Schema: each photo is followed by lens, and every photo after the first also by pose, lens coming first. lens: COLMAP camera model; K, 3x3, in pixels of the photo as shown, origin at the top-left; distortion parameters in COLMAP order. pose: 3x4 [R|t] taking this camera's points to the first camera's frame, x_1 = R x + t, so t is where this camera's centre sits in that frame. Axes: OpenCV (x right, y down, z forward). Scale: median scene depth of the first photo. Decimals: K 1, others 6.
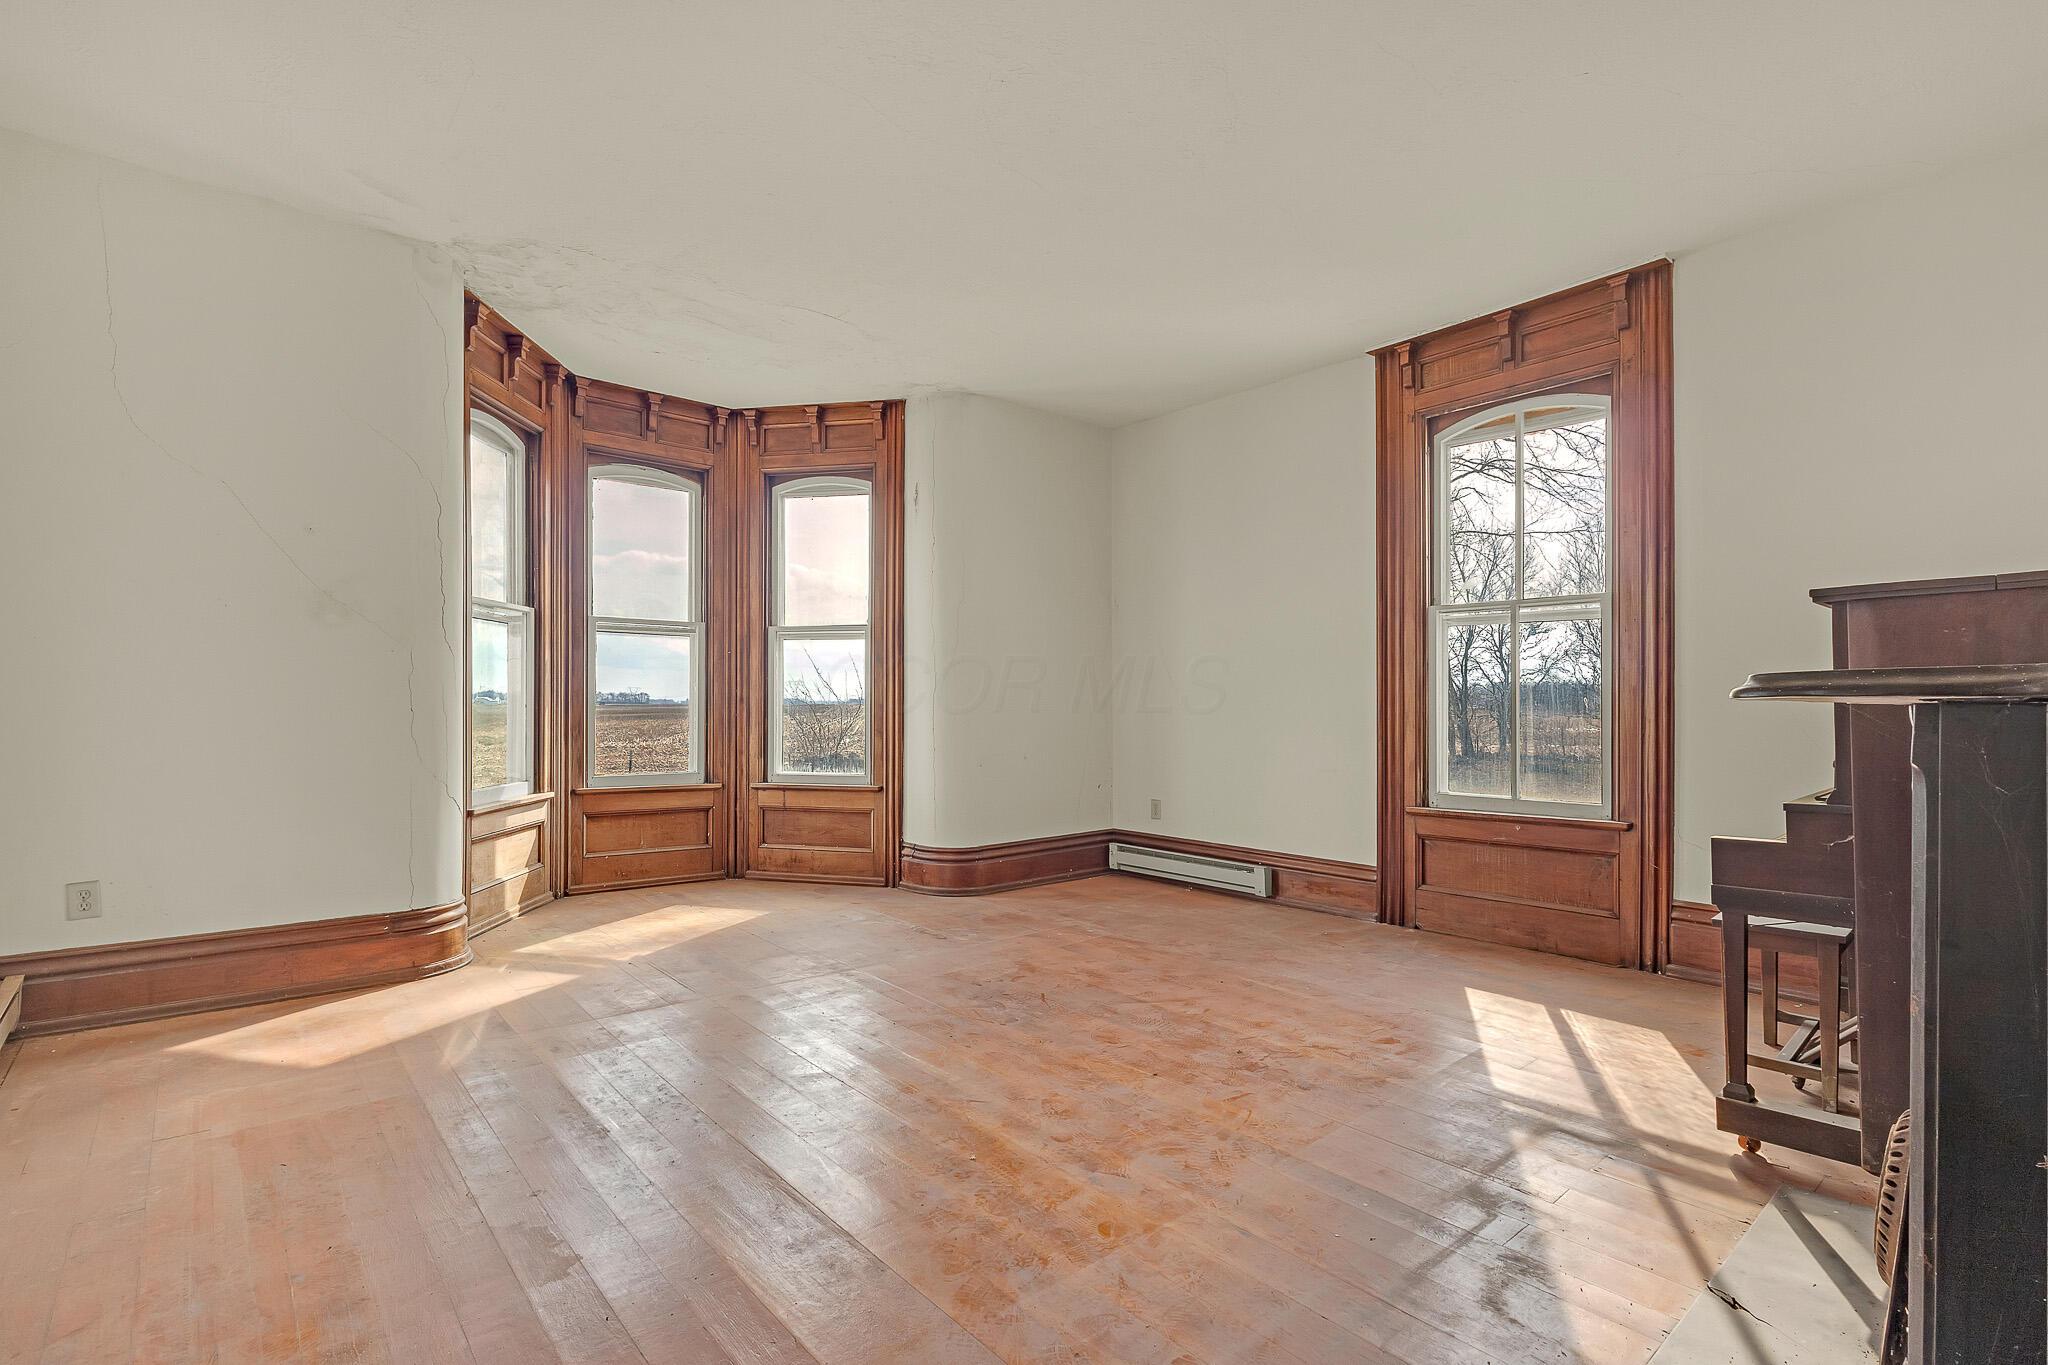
lens RADIAL K [[939.6, 0, 1016.3], [0, 939.6, 695.4], [0, 0, 1]] dist [0.022593, -0.000019]
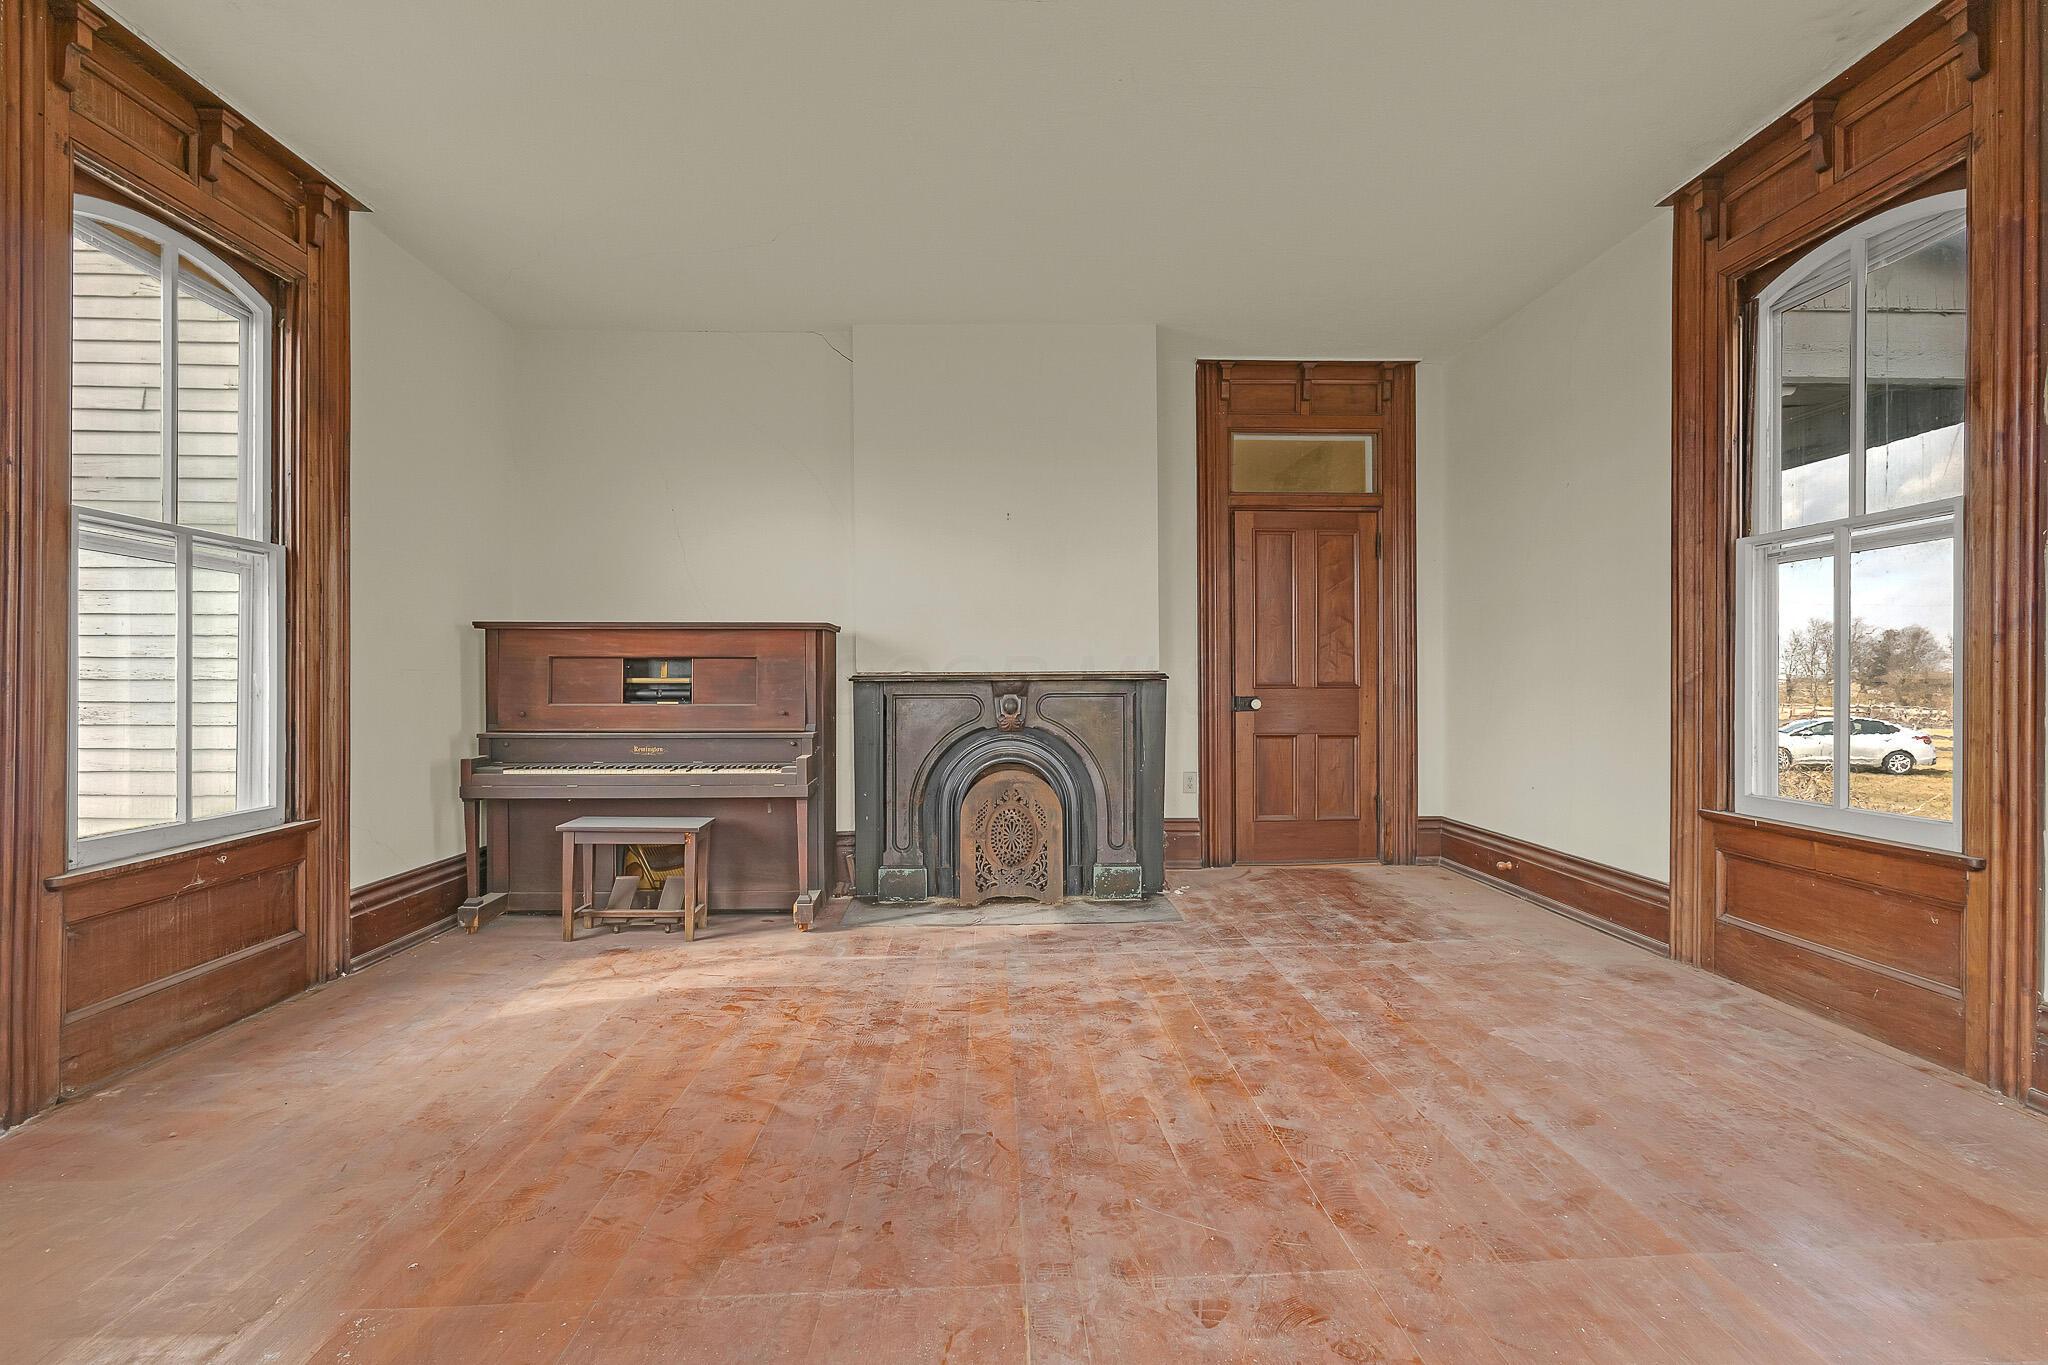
lens RADIAL K [[939.6, 0, 1019.4], [0, 939.6, 683.1], [0, 0, 1]] dist [0.022593, -0.000019]
pose [[-0.775764, -0.000806, 0.631023, -0.529227], [-0.006818, 0.999952, -0.007106, 0.018628], [-0.630987, -0.009815, -0.775732, 1.707137]]
